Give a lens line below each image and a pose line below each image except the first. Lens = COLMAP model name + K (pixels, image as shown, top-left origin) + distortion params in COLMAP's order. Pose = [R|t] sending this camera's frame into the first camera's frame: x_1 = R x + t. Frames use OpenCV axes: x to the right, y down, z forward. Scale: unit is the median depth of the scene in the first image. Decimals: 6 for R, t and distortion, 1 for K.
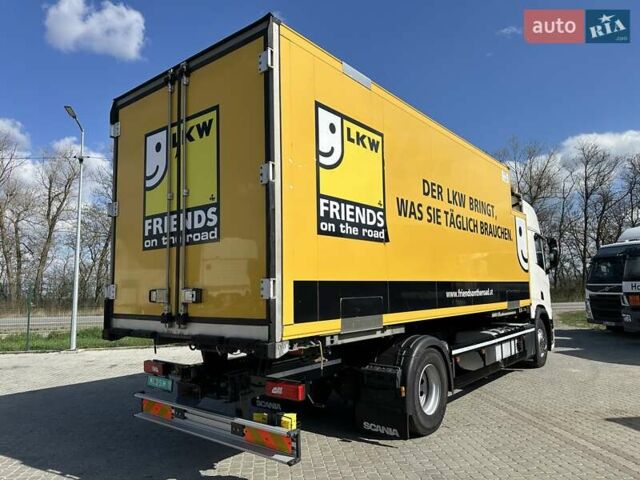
lens RADIAL K [[457.7, 0, 320.0], [0, 457.7, 240.0], [0, 0, 1]] dist [0.000333, 0.000126]
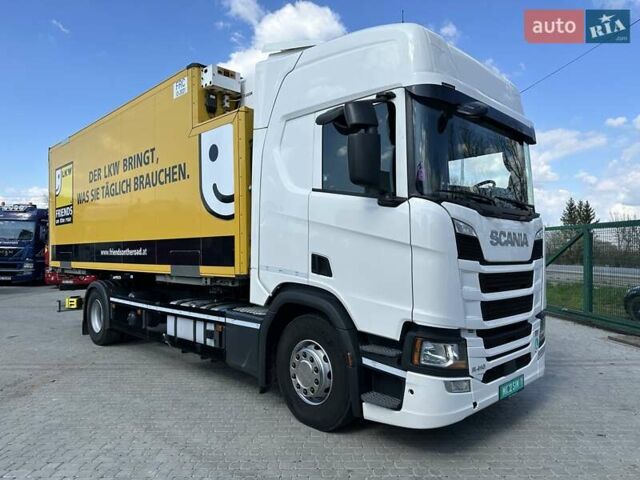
lens RADIAL K [[457.7, 0, 320.0], [0, 457.7, 240.0], [0, 0, 1]] dist [0.000333, 0.000126]
pose [[-0.105110, 0.032519, -0.993929, 1.353342], [0.150304, 0.988503, 0.016447, 0.139413], [0.983036, -0.147663, -0.108789, 1.576397]]
